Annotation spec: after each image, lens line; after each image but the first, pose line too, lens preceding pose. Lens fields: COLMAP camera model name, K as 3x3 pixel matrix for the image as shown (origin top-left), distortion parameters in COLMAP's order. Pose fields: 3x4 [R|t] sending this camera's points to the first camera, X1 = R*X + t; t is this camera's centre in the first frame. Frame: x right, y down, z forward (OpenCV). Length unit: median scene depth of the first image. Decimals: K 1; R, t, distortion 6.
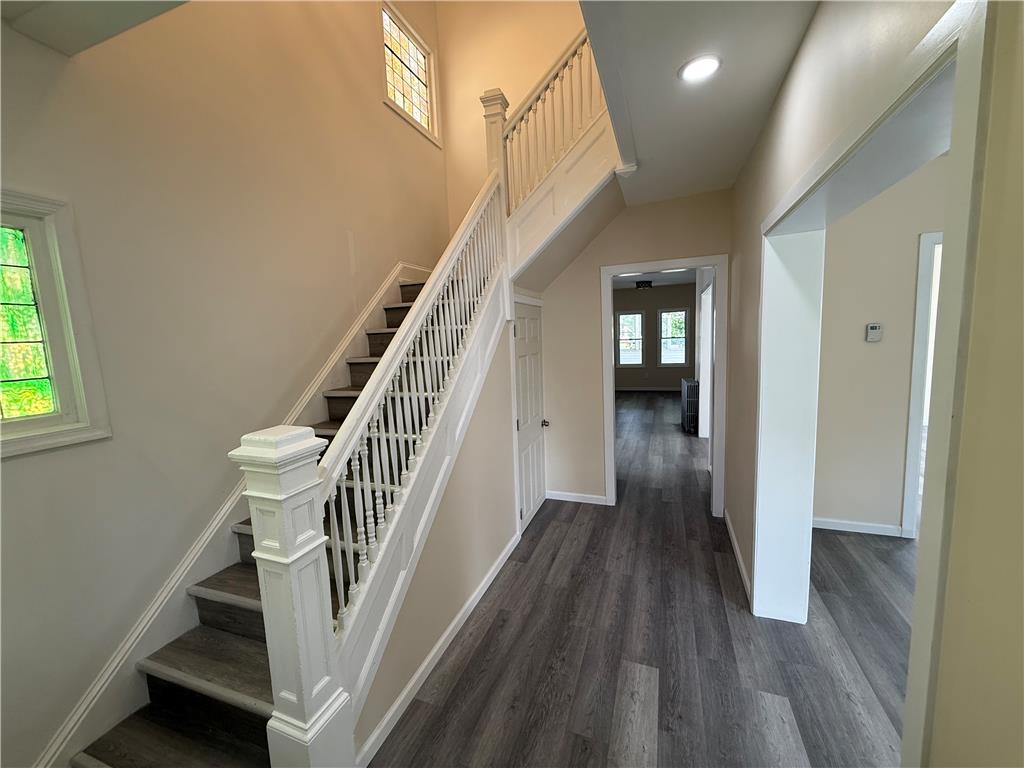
lens RADIAL K [[416.2, 0, 512.0], [0, 416.2, 384.0], [0, 0, 1]] dist [0.002951, 0.000114]
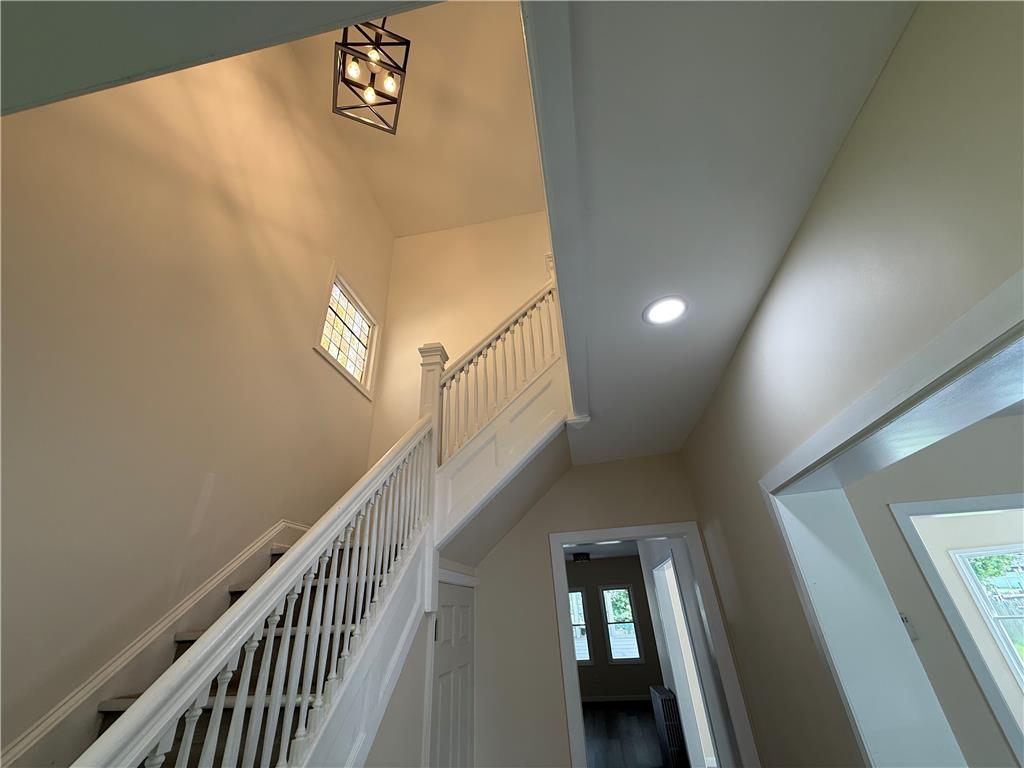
lens RADIAL K [[416.2, 0, 512.0], [0, 416.2, 384.0], [0, 0, 1]] dist [0.002951, 0.000114]
pose [[0.985639, 0.076094, 0.150749, -0.003727], [0.026446, 0.812144, -0.582858, -0.059328], [-0.166782, 0.578474, 0.798468, 0.246497]]
